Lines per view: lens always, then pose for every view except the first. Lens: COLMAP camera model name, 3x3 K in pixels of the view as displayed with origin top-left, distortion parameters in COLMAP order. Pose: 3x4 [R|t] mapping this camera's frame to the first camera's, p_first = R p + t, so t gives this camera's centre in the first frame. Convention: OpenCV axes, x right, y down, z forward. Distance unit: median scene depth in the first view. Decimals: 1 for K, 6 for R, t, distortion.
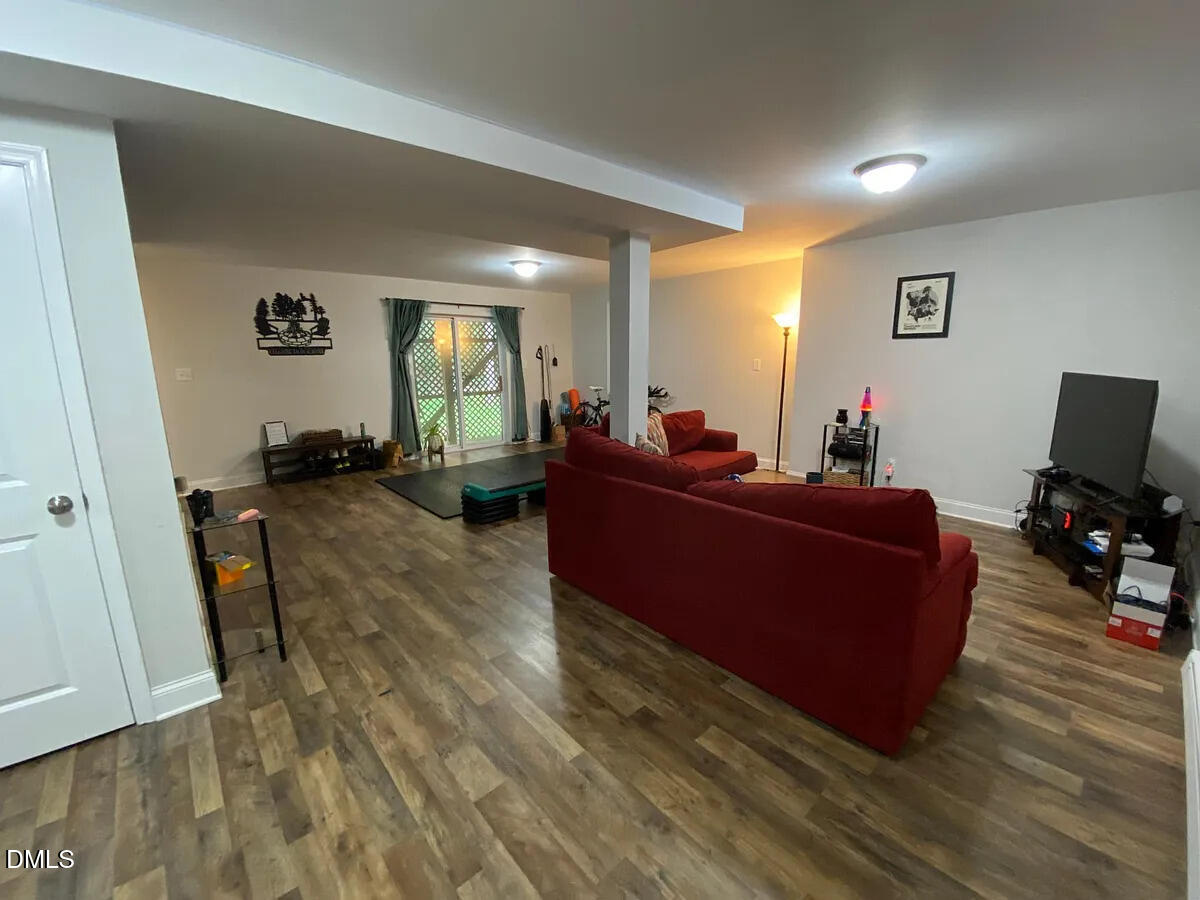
lens RADIAL K [[481.3, 0, 599.2], [0, 481.3, 454.6], [0, 0, 1]] dist [0.008881, -0.012836]
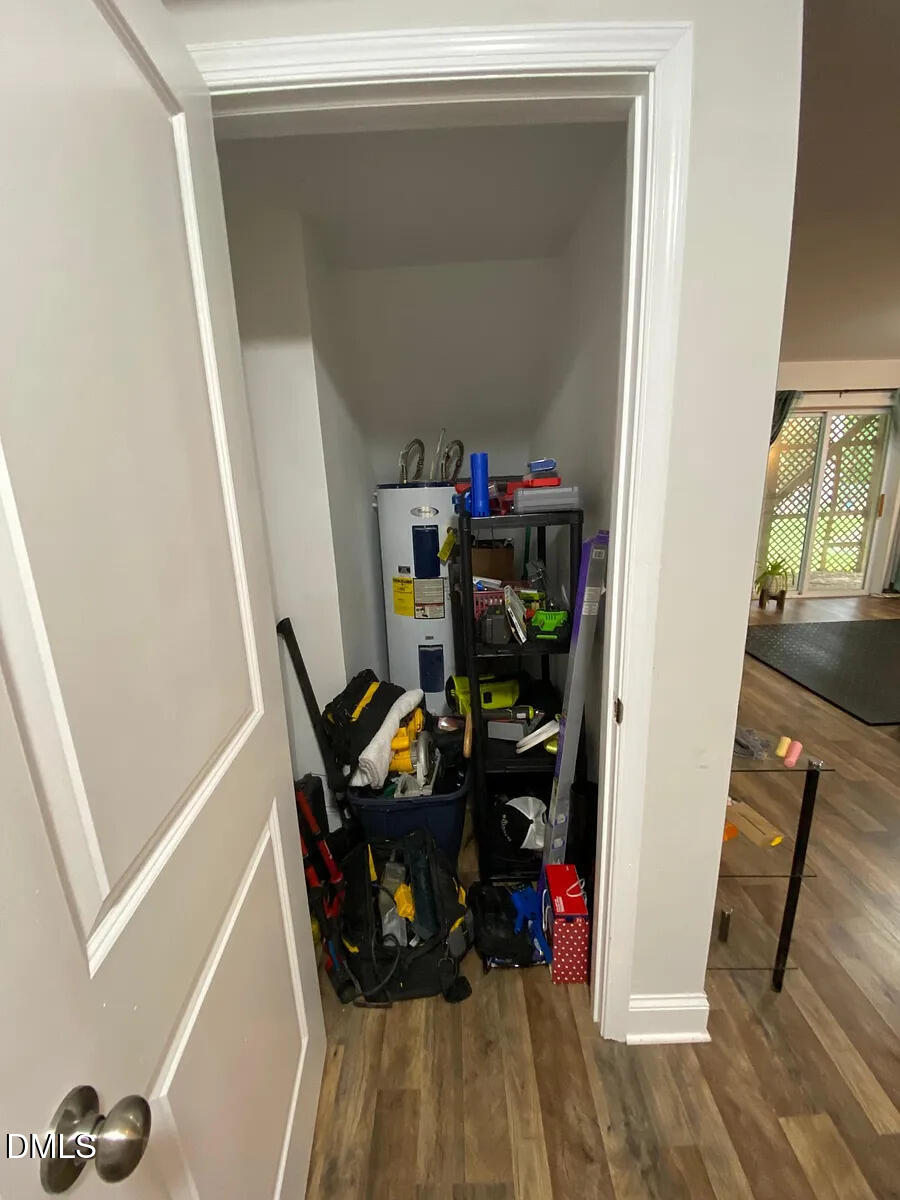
lens RADIAL K [[481.3, 0, 447.3], [0, 481.3, 602.4], [0, 0, 1]] dist [0.008881, -0.012836]
pose [[0.741309, 0.141616, -0.656053, -0.220472], [-0.102961, 0.989911, 0.097342, -0.018991], [0.663220, -0.004613, 0.748411, 0.104489]]
